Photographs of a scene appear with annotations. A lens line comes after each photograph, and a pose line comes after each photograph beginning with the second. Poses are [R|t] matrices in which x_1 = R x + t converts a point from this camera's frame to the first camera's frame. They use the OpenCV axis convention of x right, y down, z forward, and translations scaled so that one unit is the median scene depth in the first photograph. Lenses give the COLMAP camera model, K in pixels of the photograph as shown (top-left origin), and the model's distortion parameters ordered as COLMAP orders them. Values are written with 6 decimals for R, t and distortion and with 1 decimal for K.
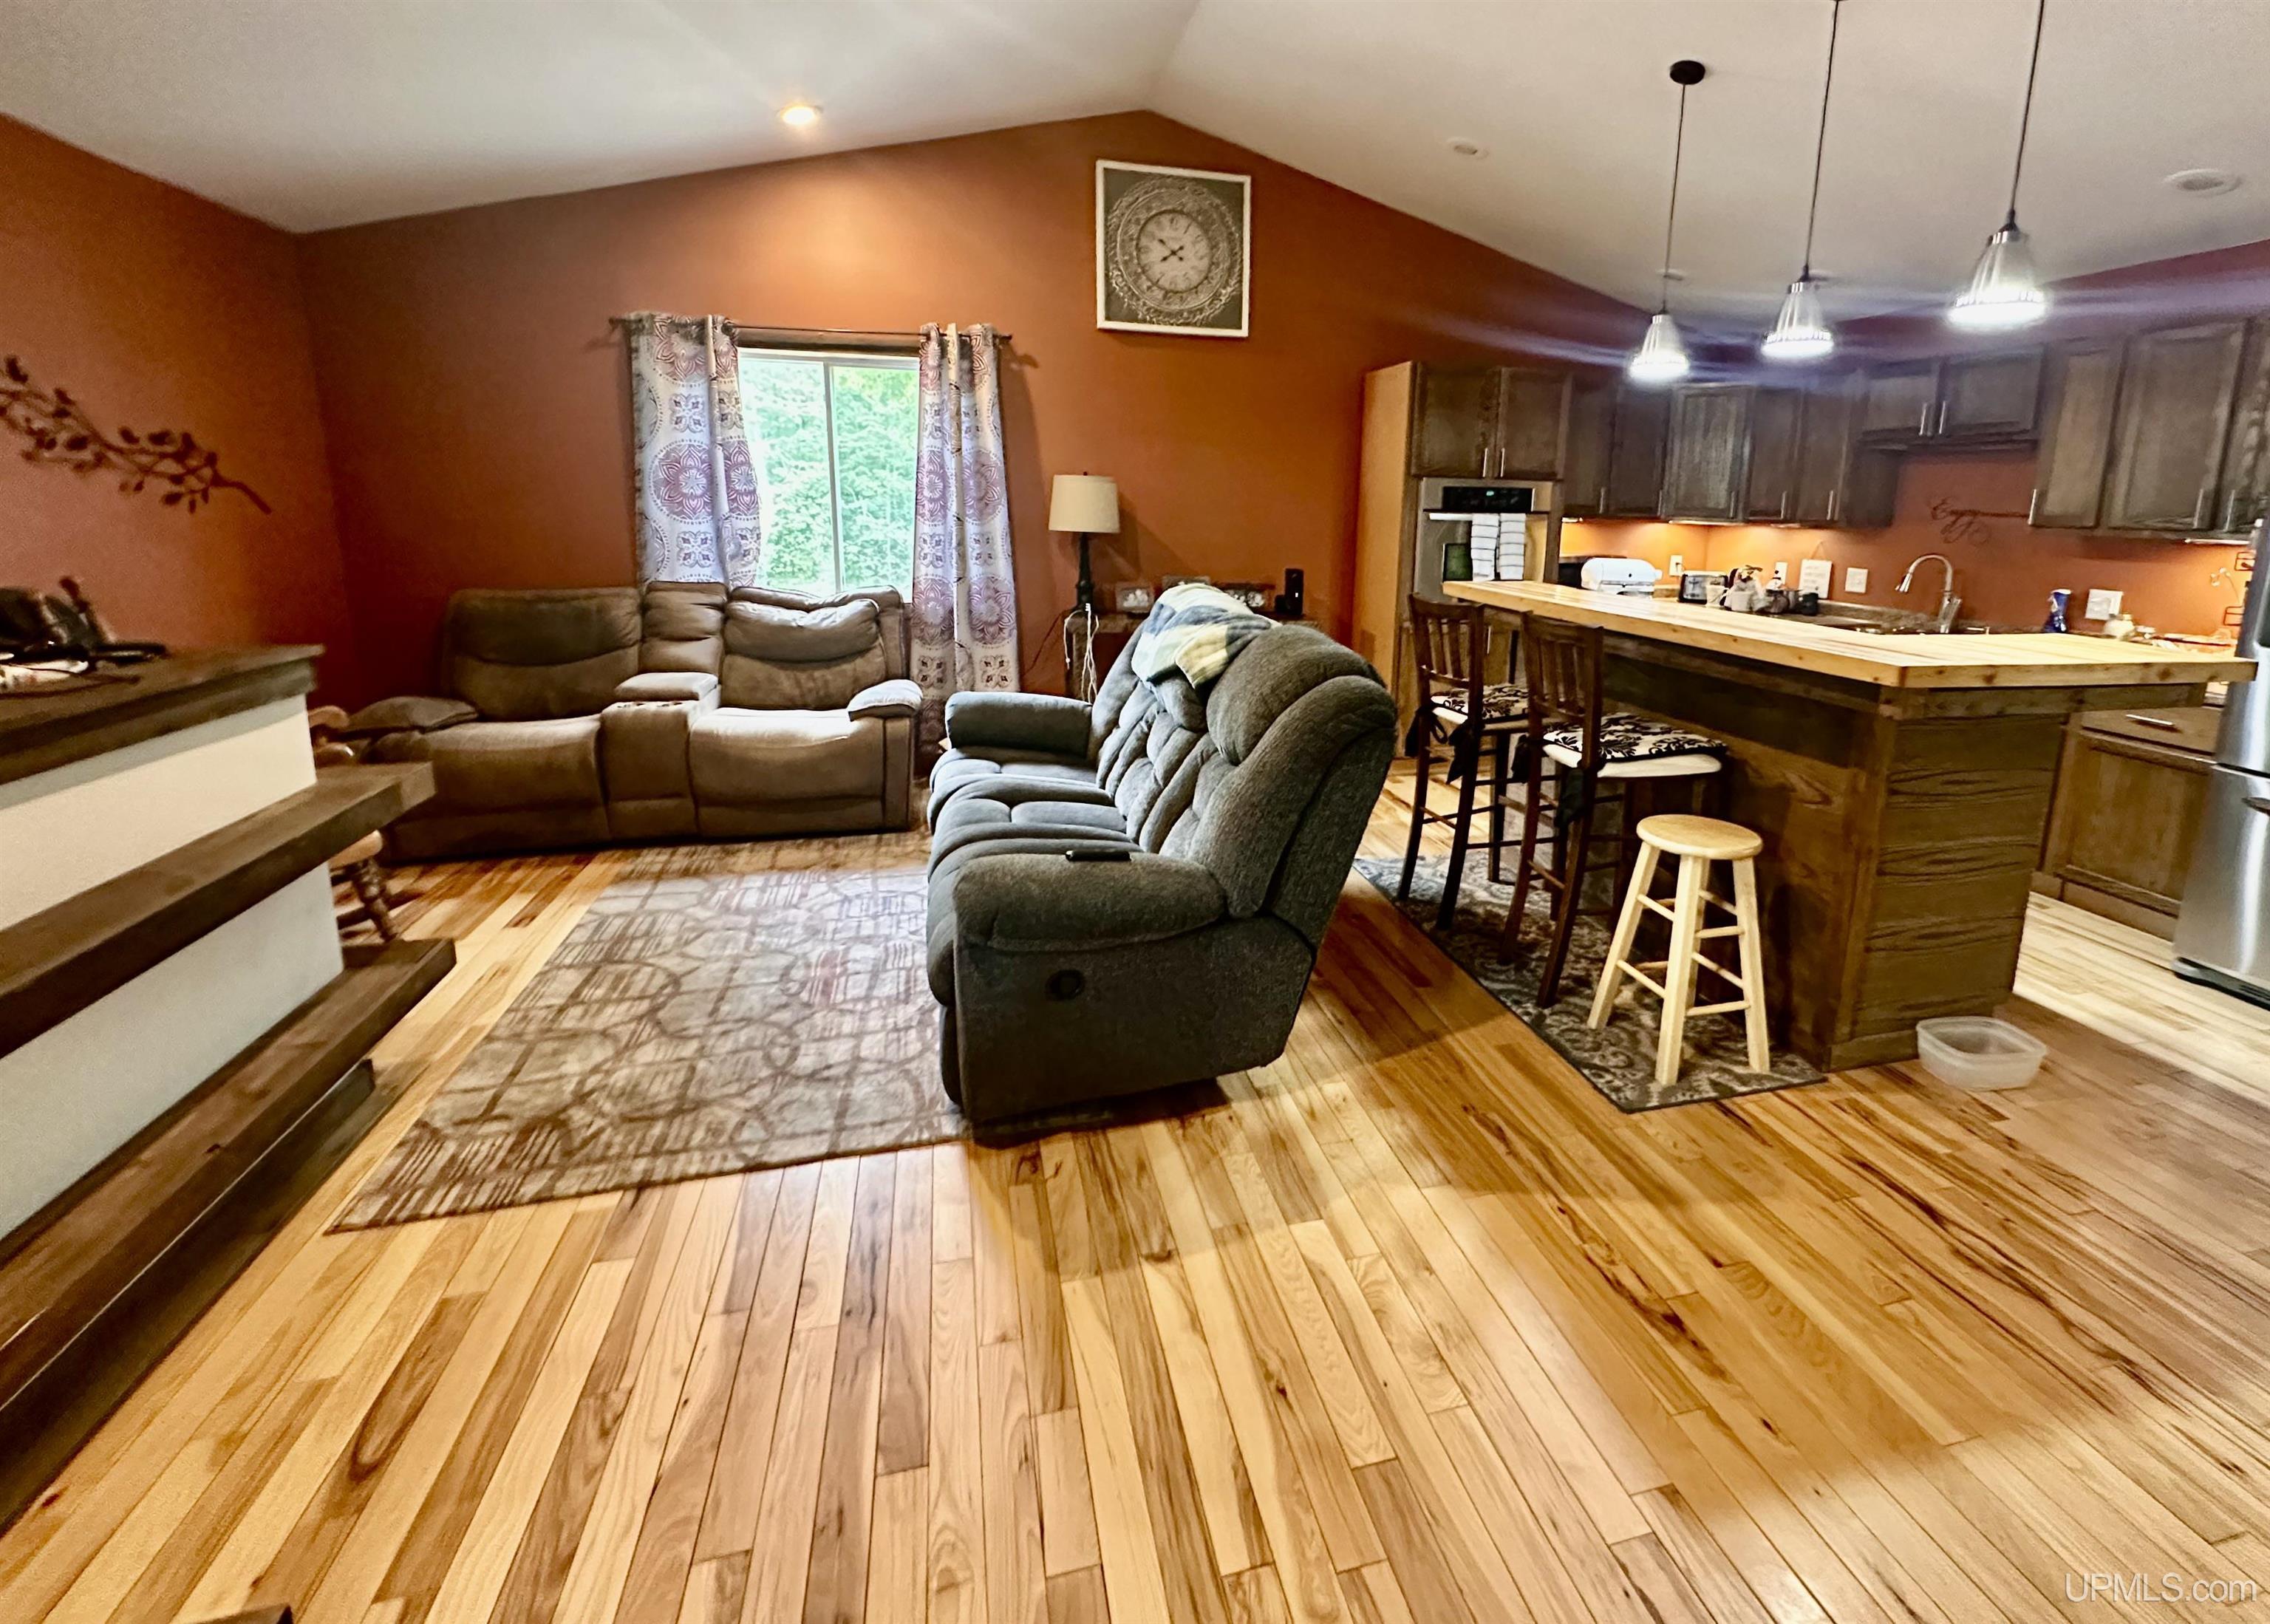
lens RADIAL K [[1033.6, 0, 1232.9], [0, 1033.6, 689.5], [0, 0, 1]] dist [-0.003809, 0.000518]
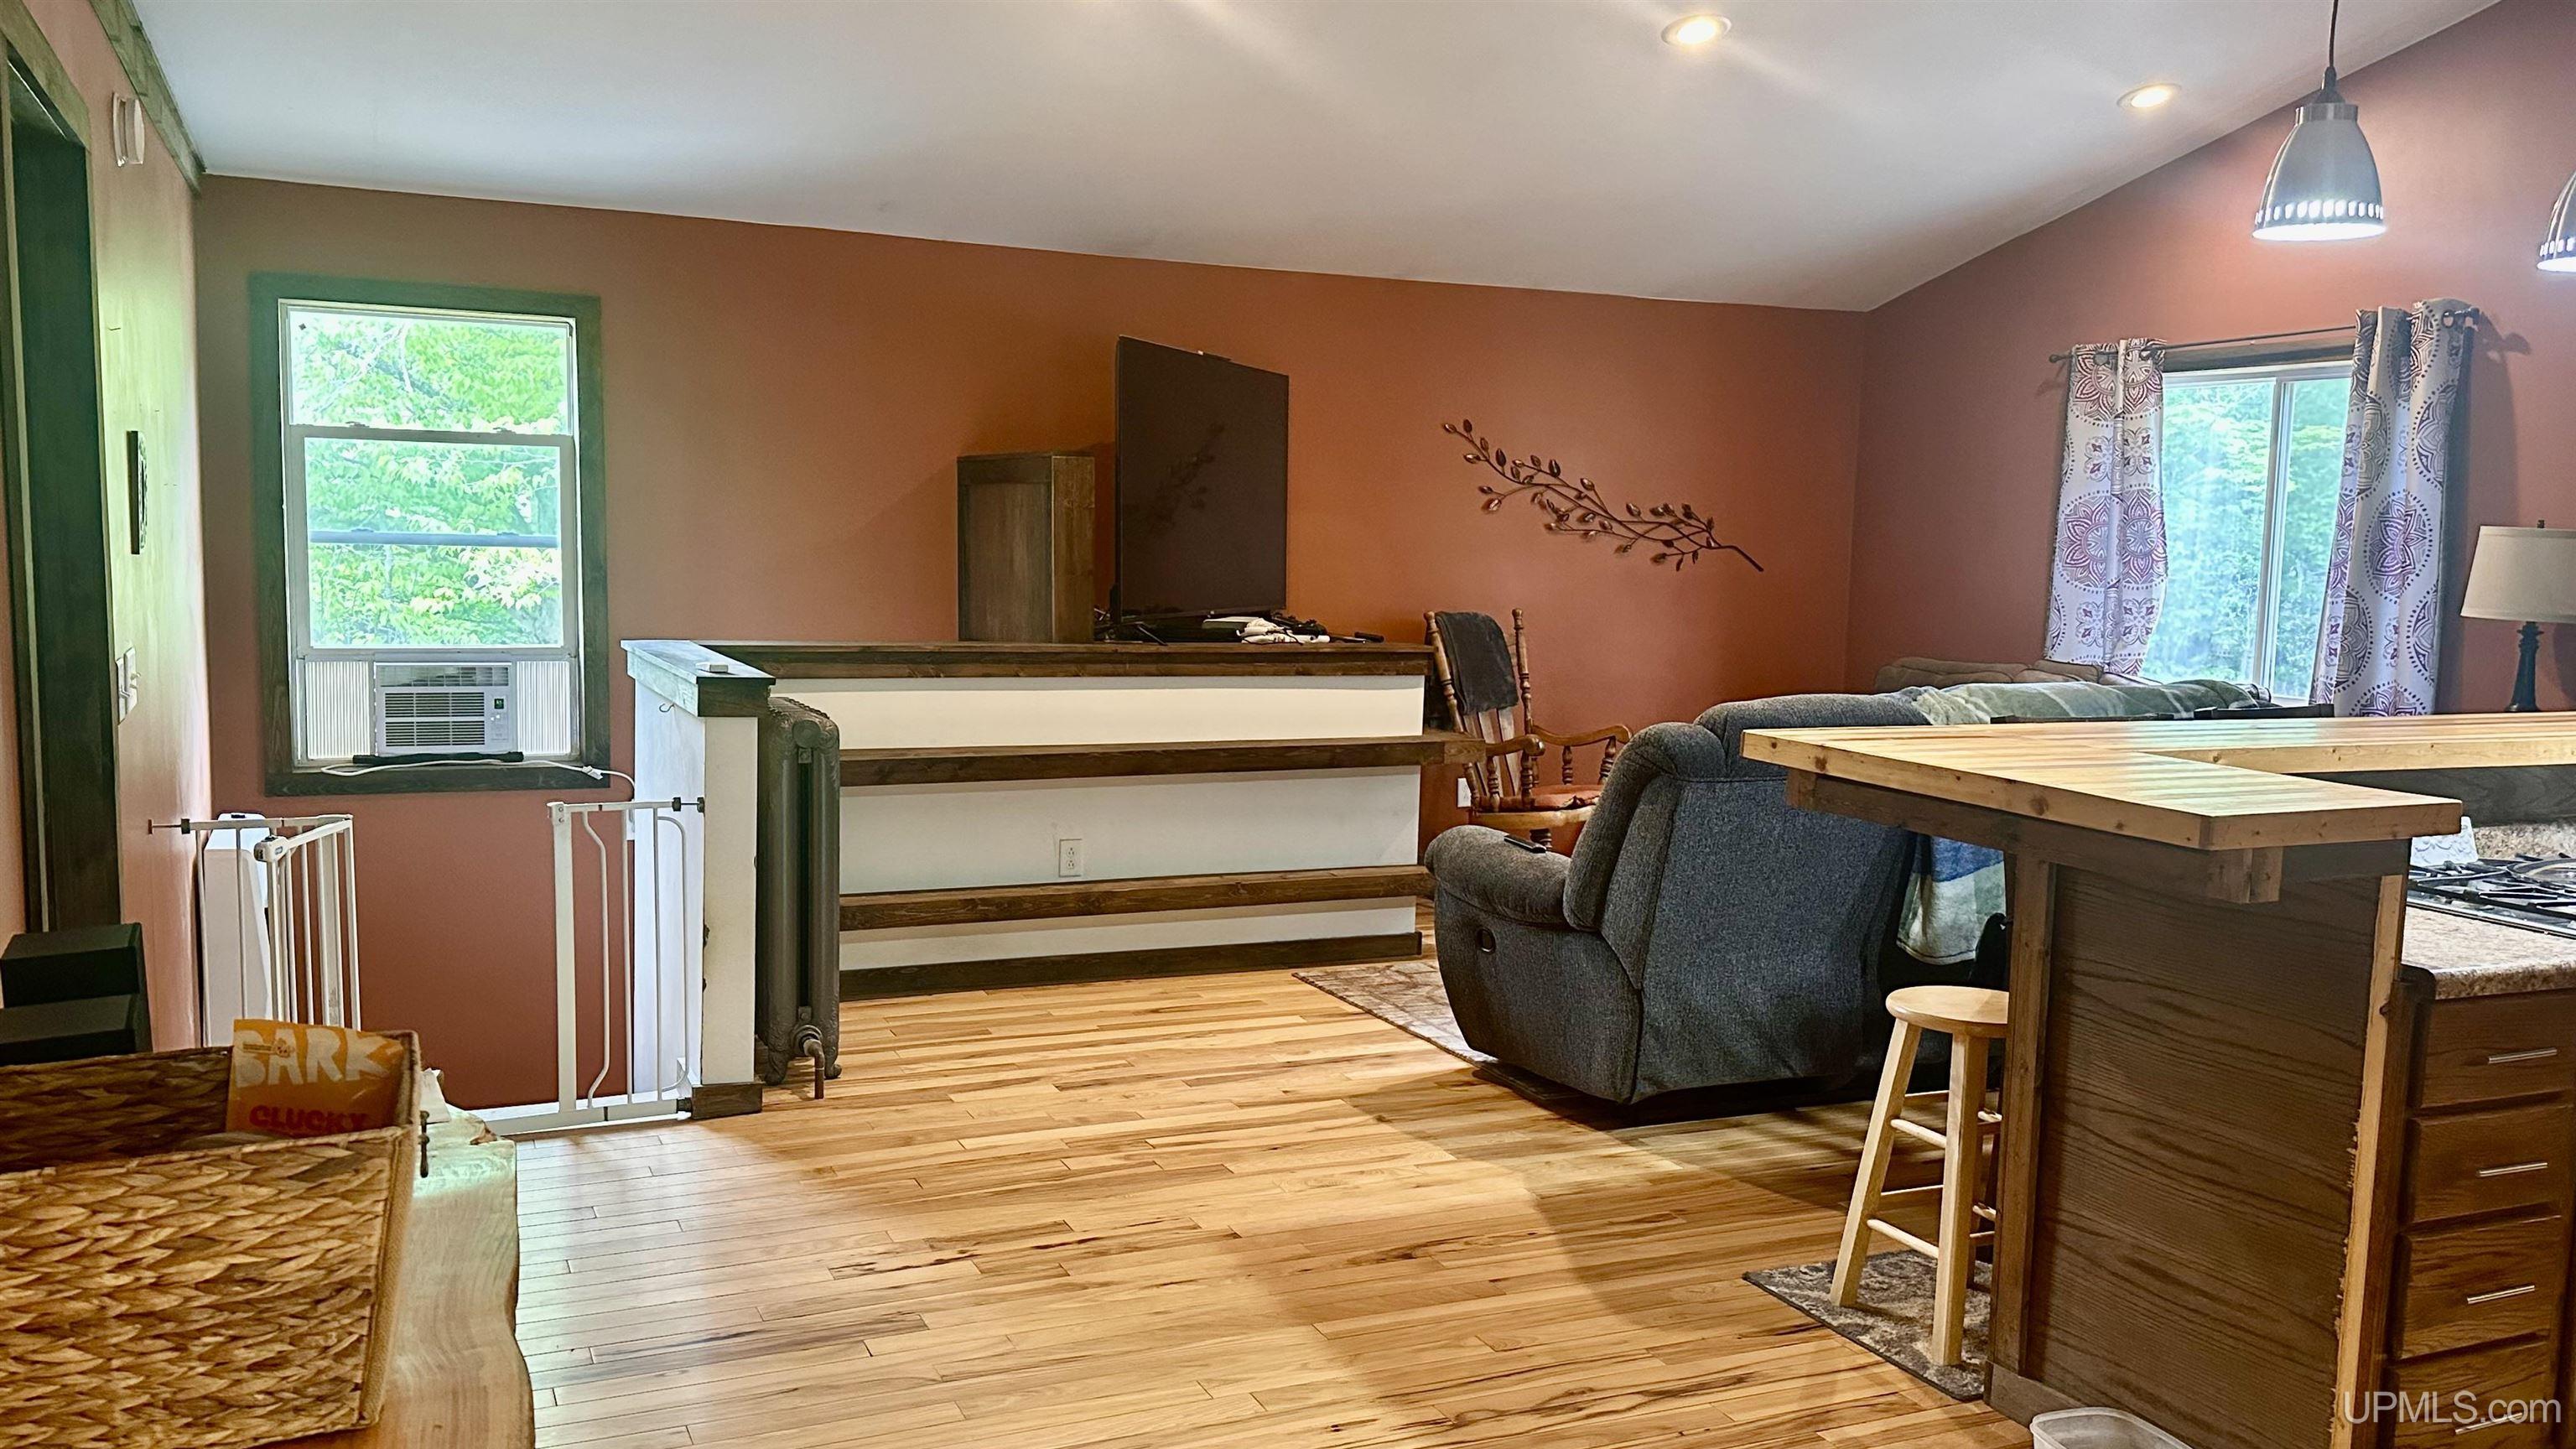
lens RADIAL K [[2066.1, 0, 1288.1], [0, 2066.1, 733.1], [0, 0, 1]] dist [-0.001947, -0.004674]
pose [[0.135685, 0.079180, -0.987583, 2.032236], [-0.191216, 0.980153, 0.052313, -0.034507], [0.972125, 0.181743, 0.148132, 0.339265]]
